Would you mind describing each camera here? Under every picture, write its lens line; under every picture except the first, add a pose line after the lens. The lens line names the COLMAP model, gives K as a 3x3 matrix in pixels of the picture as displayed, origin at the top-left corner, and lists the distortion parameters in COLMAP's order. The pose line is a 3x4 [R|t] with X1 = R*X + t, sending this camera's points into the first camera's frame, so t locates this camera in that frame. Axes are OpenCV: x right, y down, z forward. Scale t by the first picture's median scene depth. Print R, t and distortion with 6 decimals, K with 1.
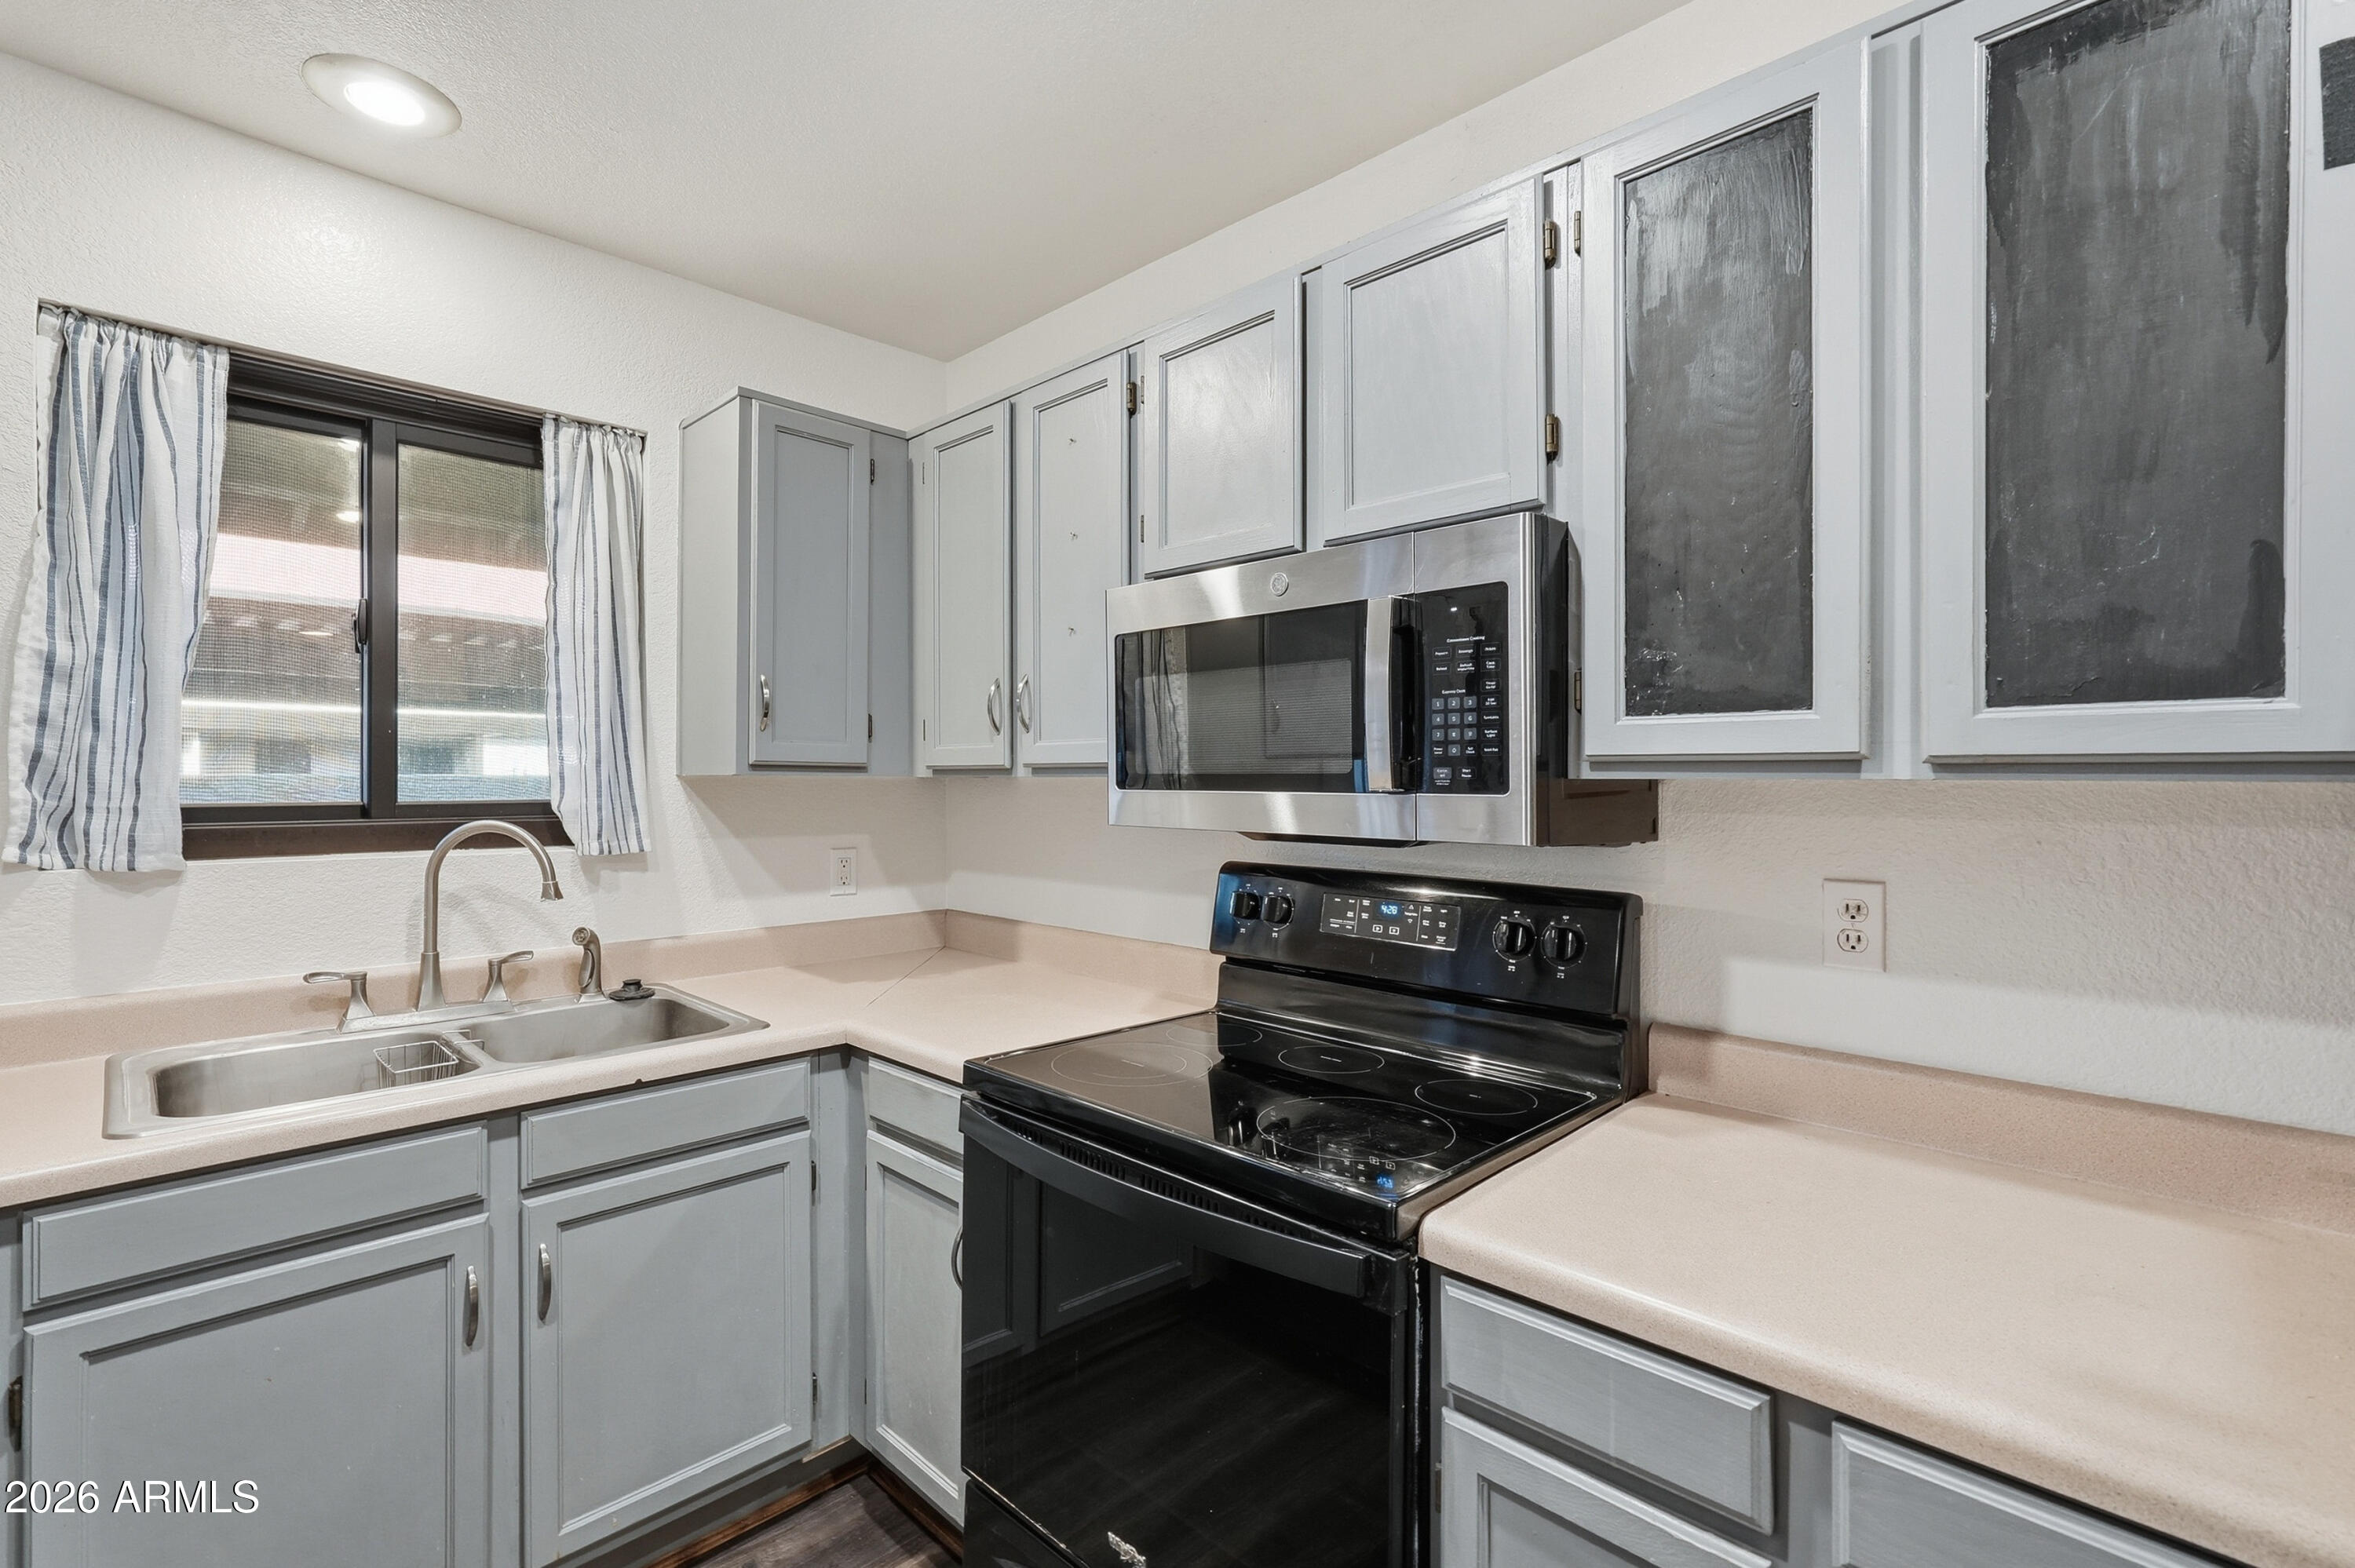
lens RADIAL K [[1052.0, 0, 1183.3], [0, 1052.0, 779.9], [0, 0, 1]] dist [-0.014685, 0.007608]
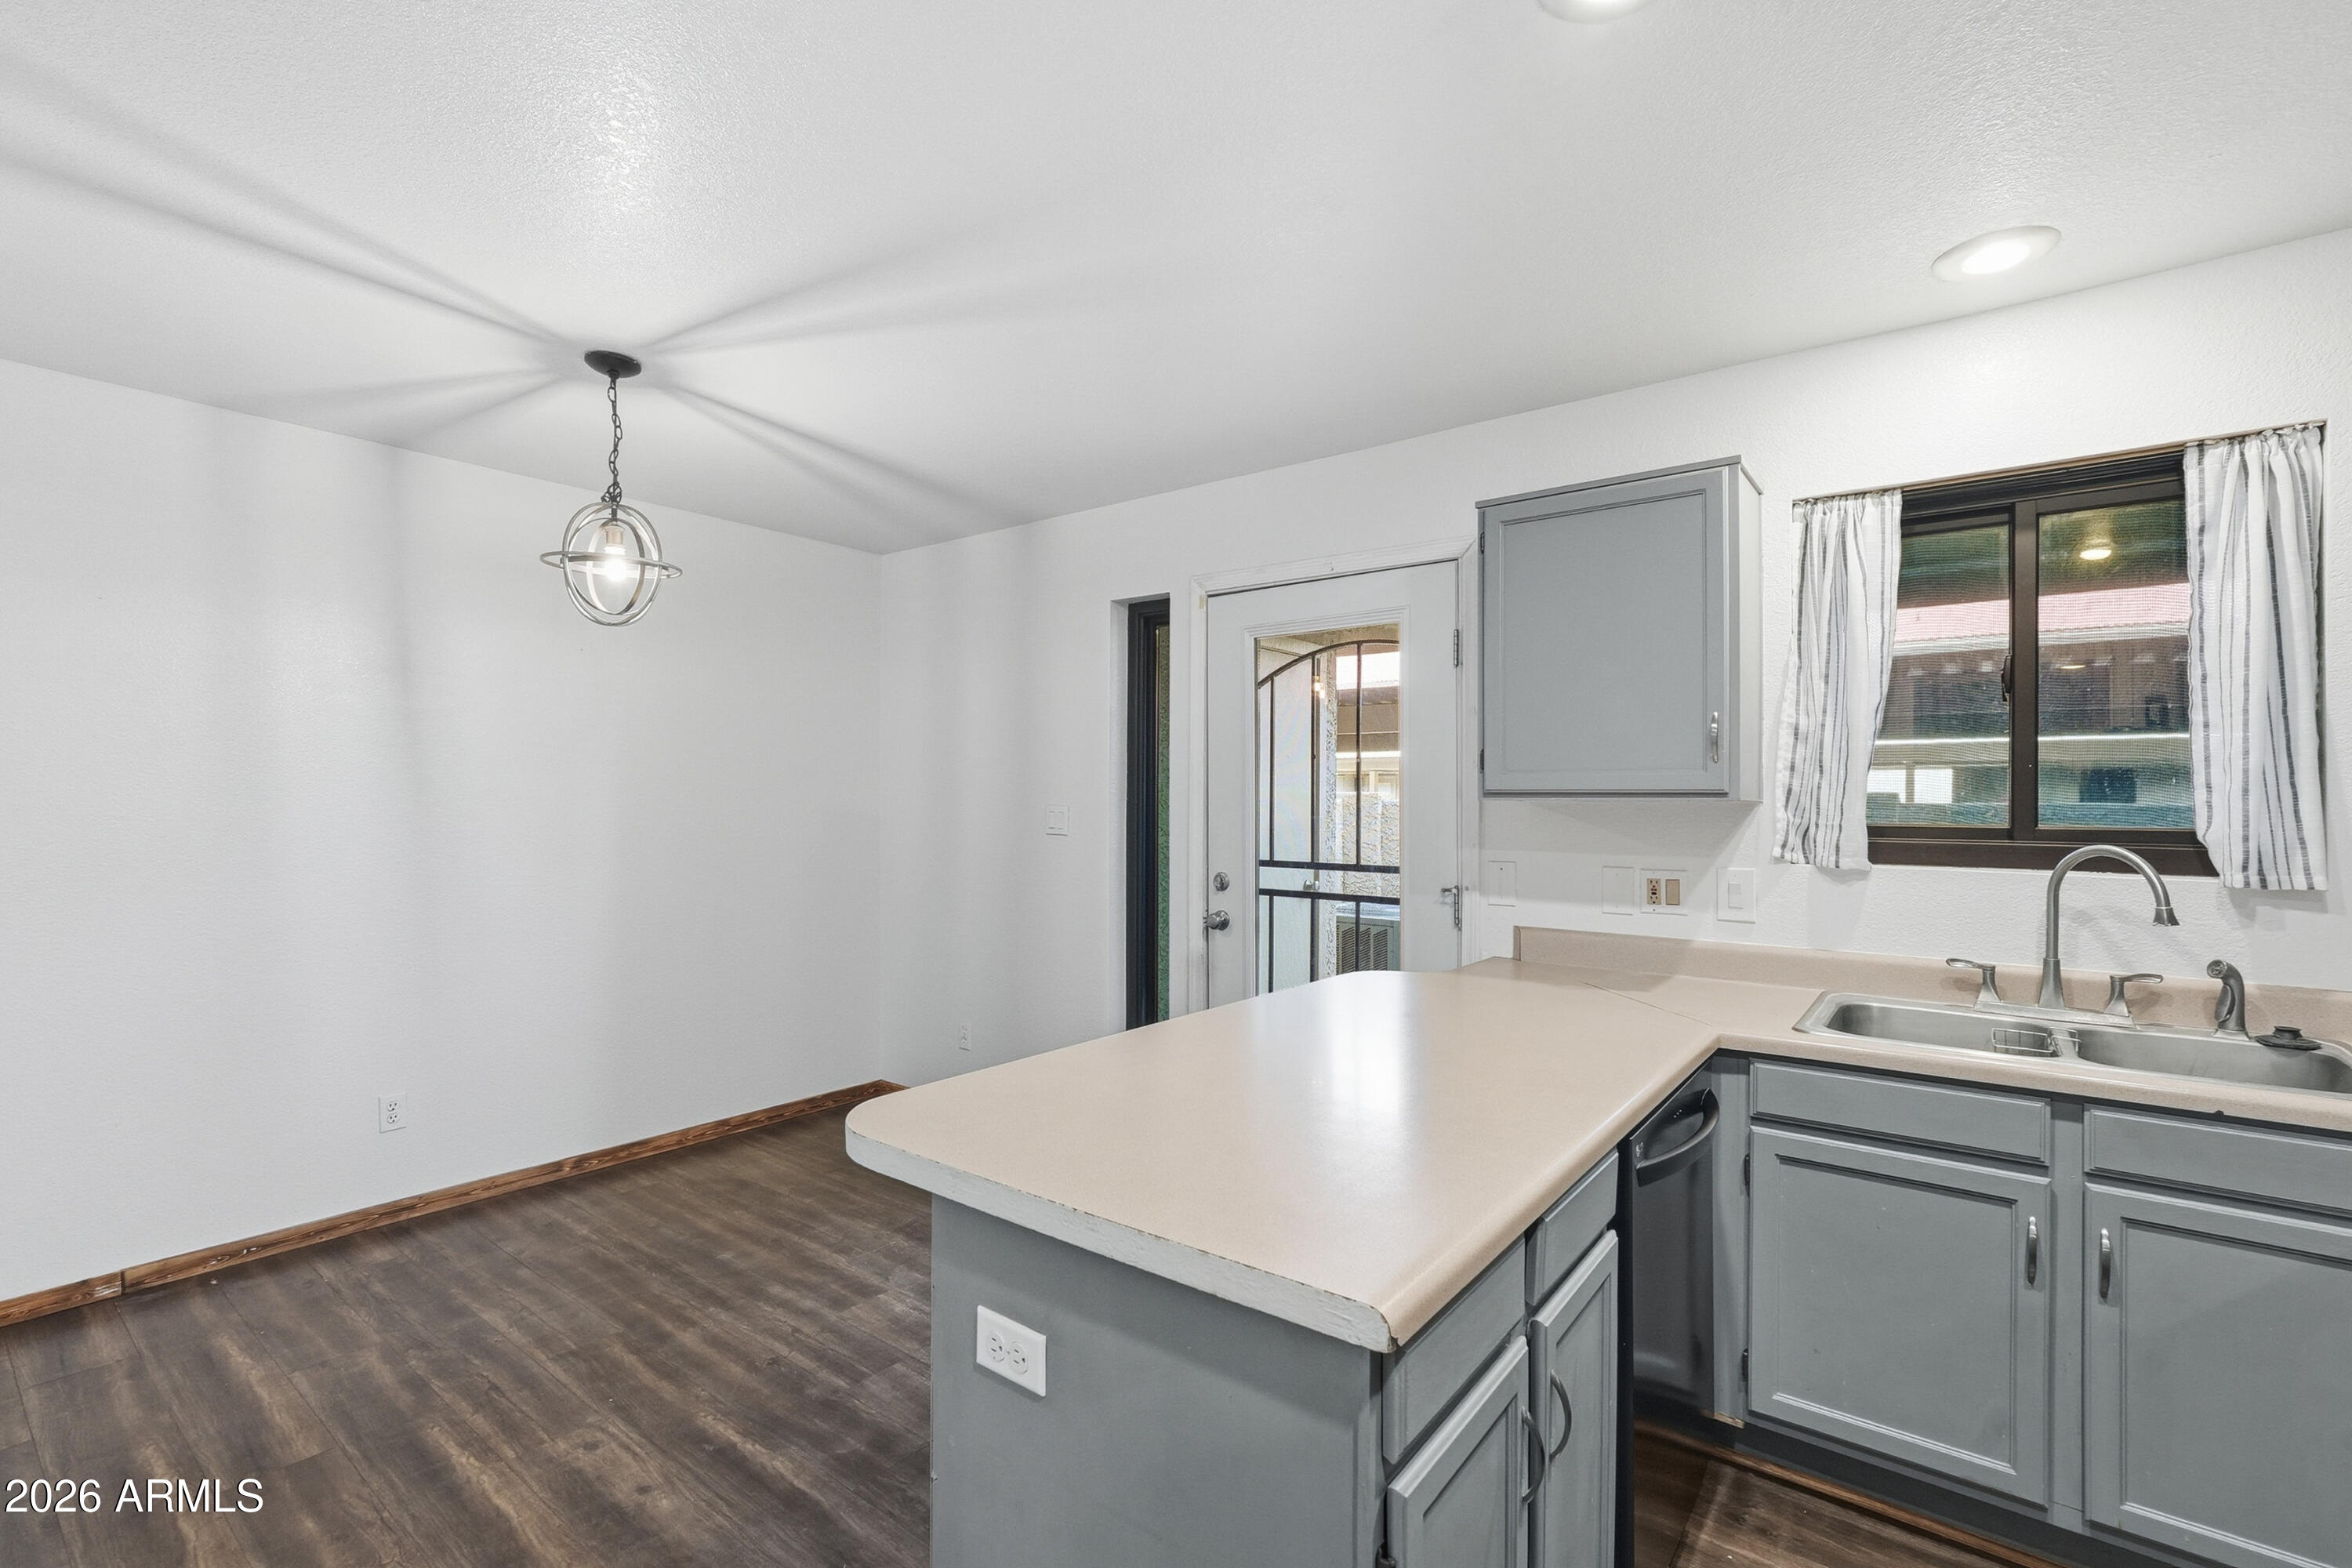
lens RADIAL K [[1050.8, 0, 1173.0], [0, 1050.8, 792.8], [0, 0, 1]] dist [-0.014685, 0.007608]
pose [[0.115360, -0.006790, -0.993300, 0.393486], [-0.008195, 0.999936, -0.007787, 0.000507], [0.993290, 0.009039, 0.115297, -0.113171]]
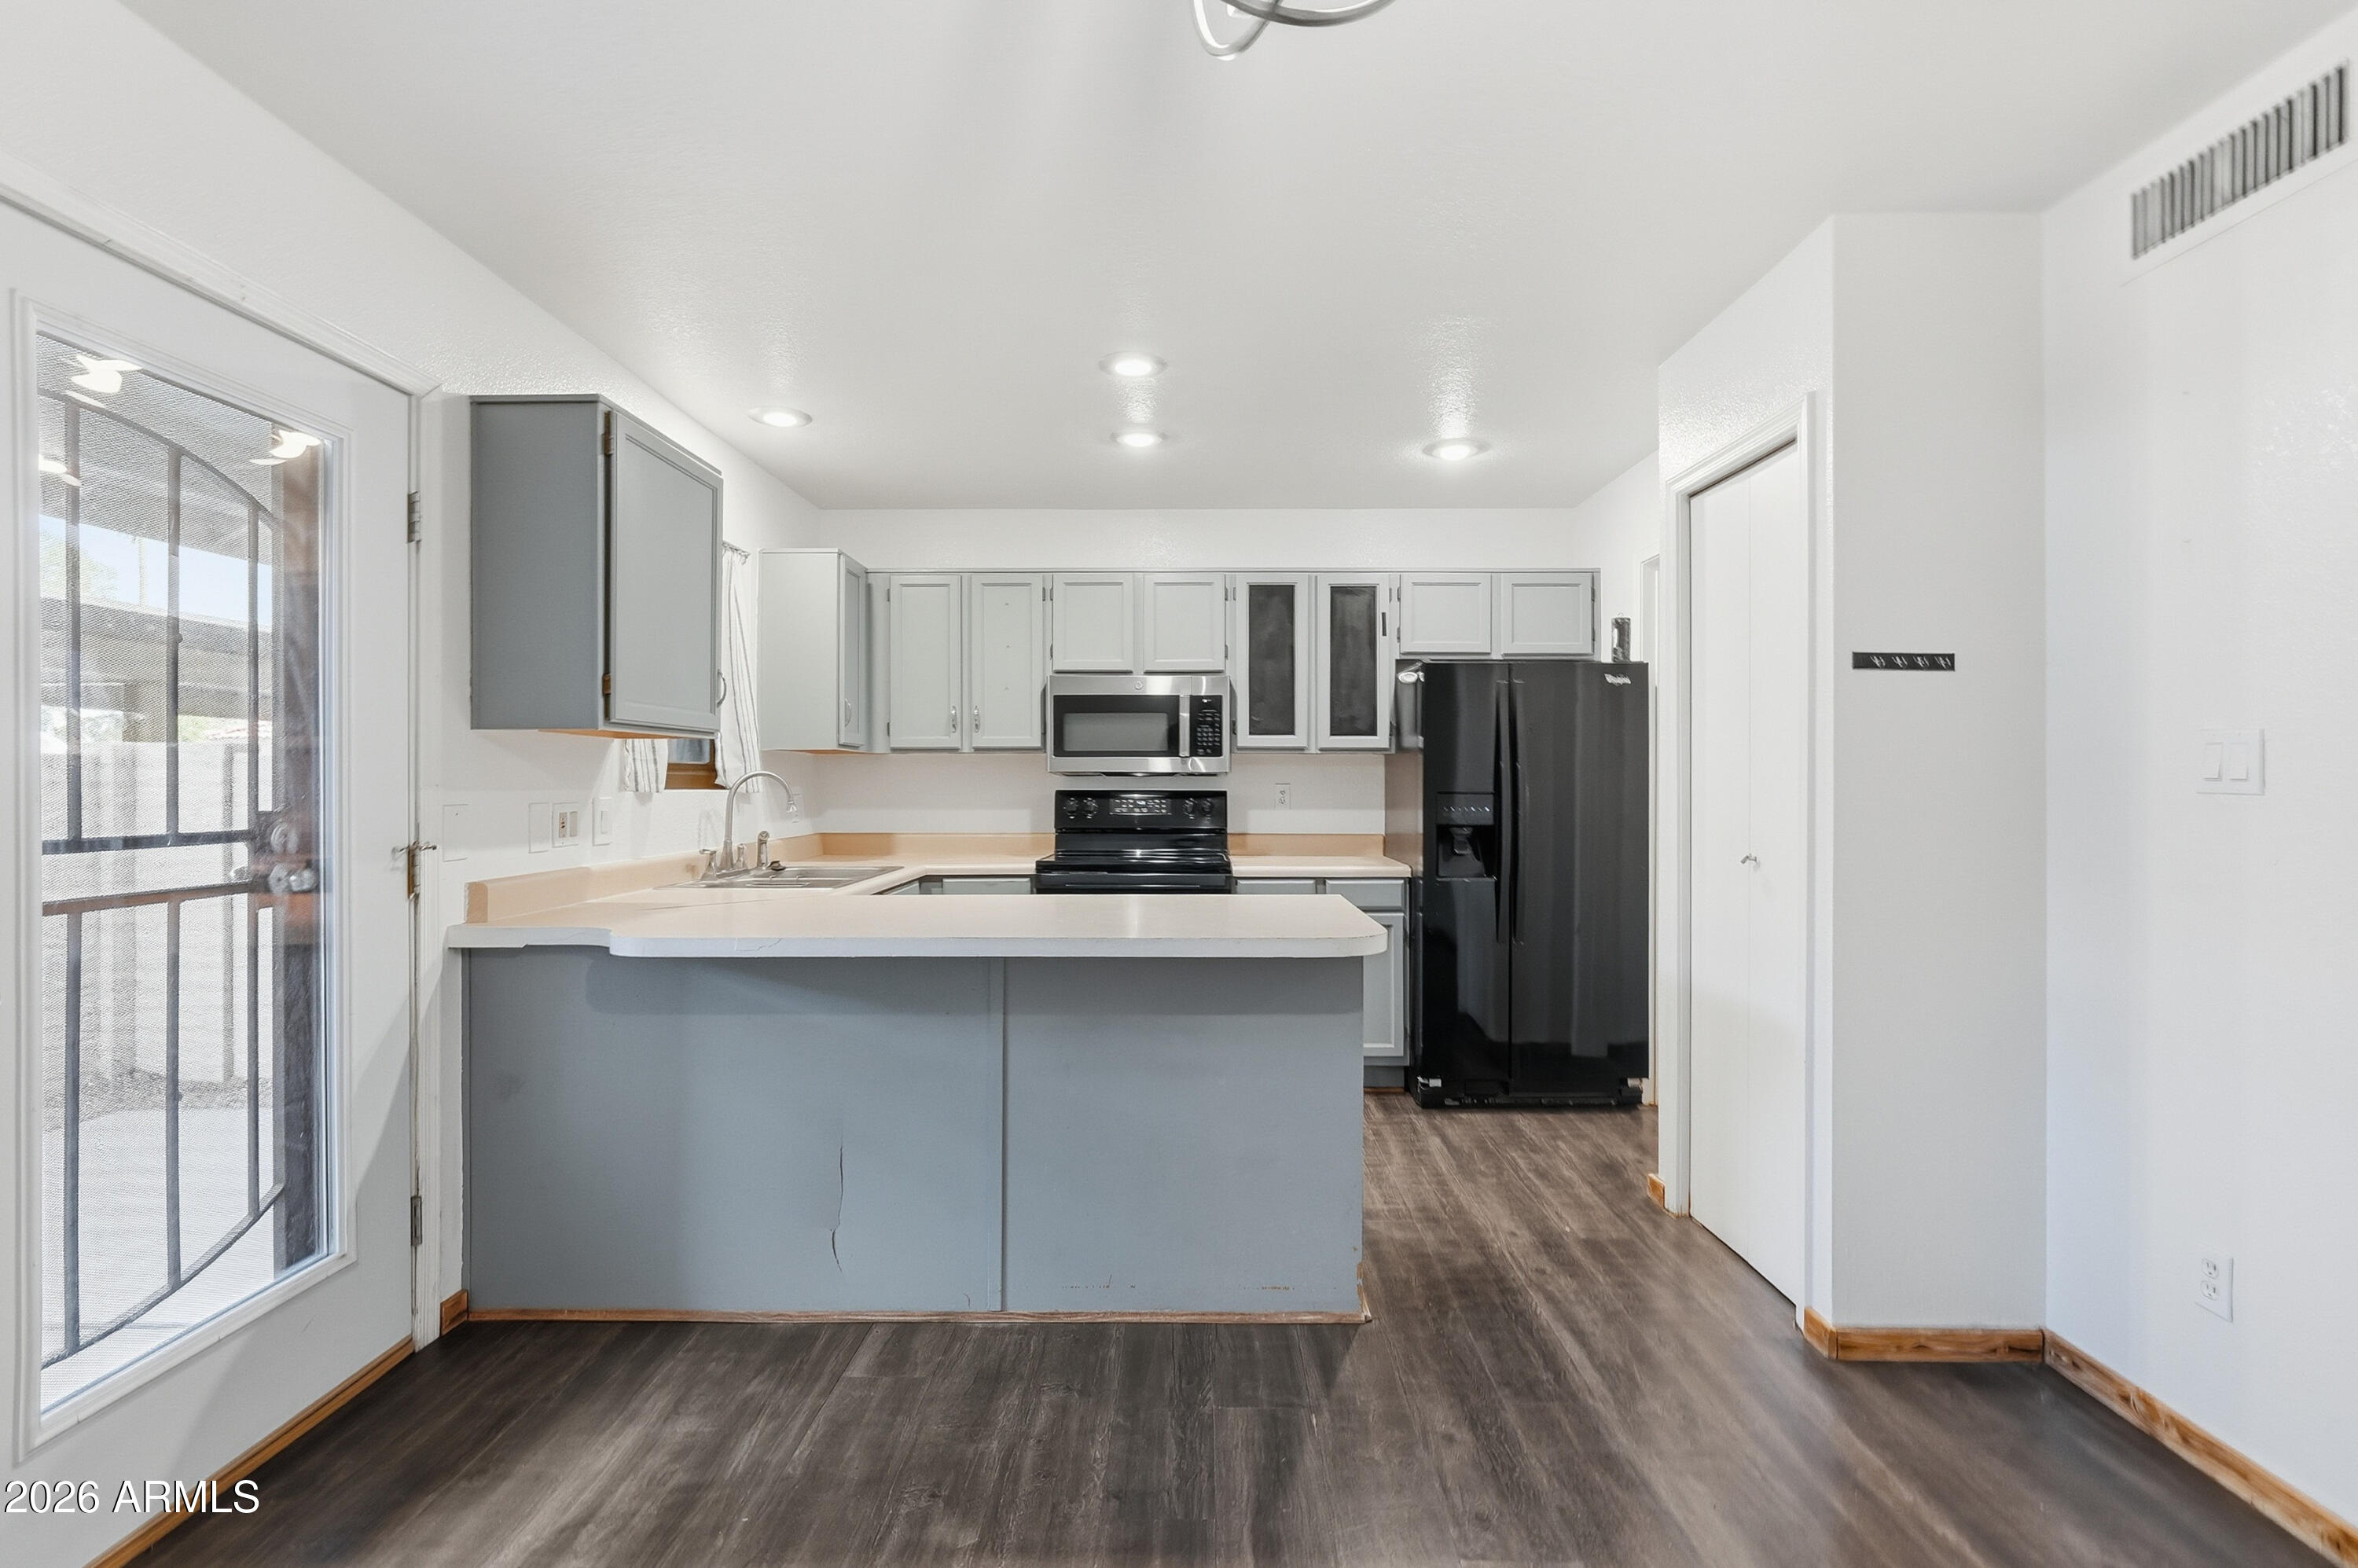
lens RADIAL K [[1053.4, 0, 1192.2], [0, 1053.4, 775.8], [0, 0, 1]] dist [-0.014685, 0.007608]
pose [[0.713997, 0.001162, 0.700147, -1.876439], [0.001747, 0.999993, -0.003440, 0.073796], [-0.700146, 0.003679, 0.713990, -1.196240]]
